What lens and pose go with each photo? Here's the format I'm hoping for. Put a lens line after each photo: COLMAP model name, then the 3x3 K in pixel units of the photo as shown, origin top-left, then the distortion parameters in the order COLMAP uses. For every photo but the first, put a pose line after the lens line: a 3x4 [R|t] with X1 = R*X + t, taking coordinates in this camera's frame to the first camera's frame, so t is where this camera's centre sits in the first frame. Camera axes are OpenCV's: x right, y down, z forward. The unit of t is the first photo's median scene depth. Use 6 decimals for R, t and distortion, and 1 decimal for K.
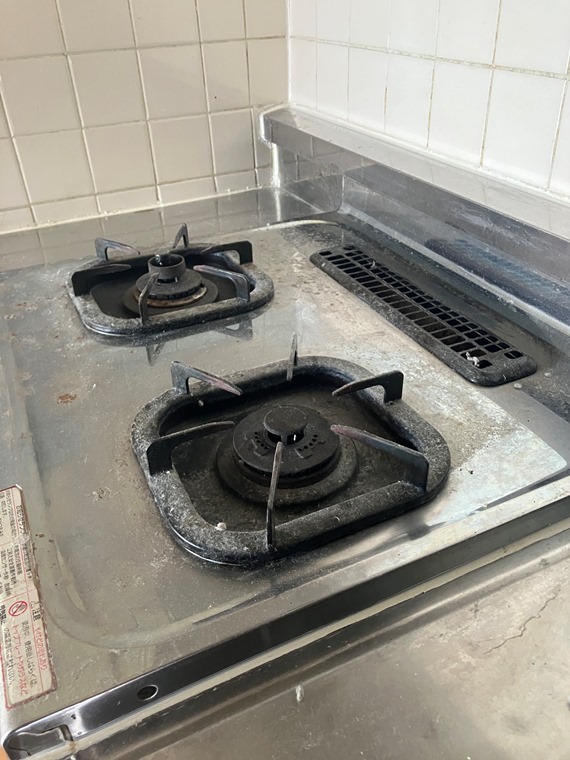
lens RADIAL K [[625.2, 0, 280.7], [0, 625.2, 376.8], [0, 0, 1]] dist [-0.000977, 0.003432]
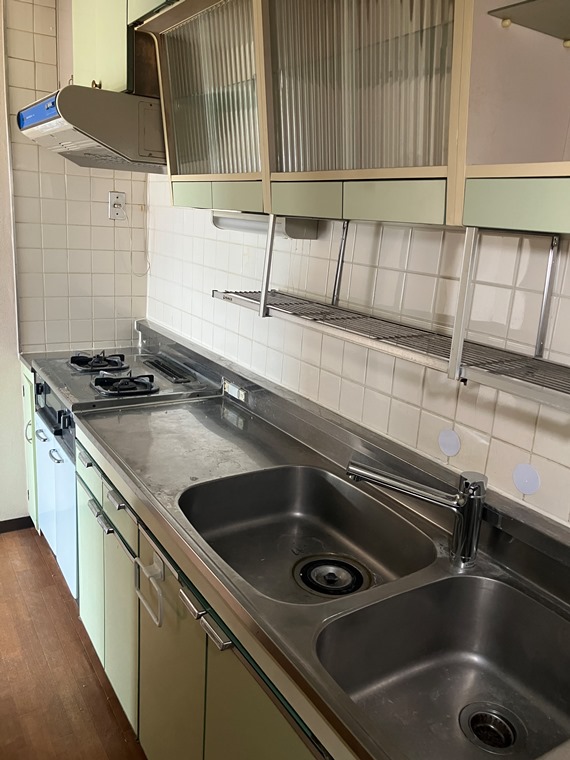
lens RADIAL K [[625.2, 0, 283.7], [0, 625.2, 384.1], [0, 0, 1]] dist [-0.000977, 0.003432]
pose [[0.985315, 0.071908, 0.154867, 0.208921], [-0.020531, 0.950311, -0.310624, 0.698579], [-0.169508, 0.302883, 0.937832, -1.636327]]
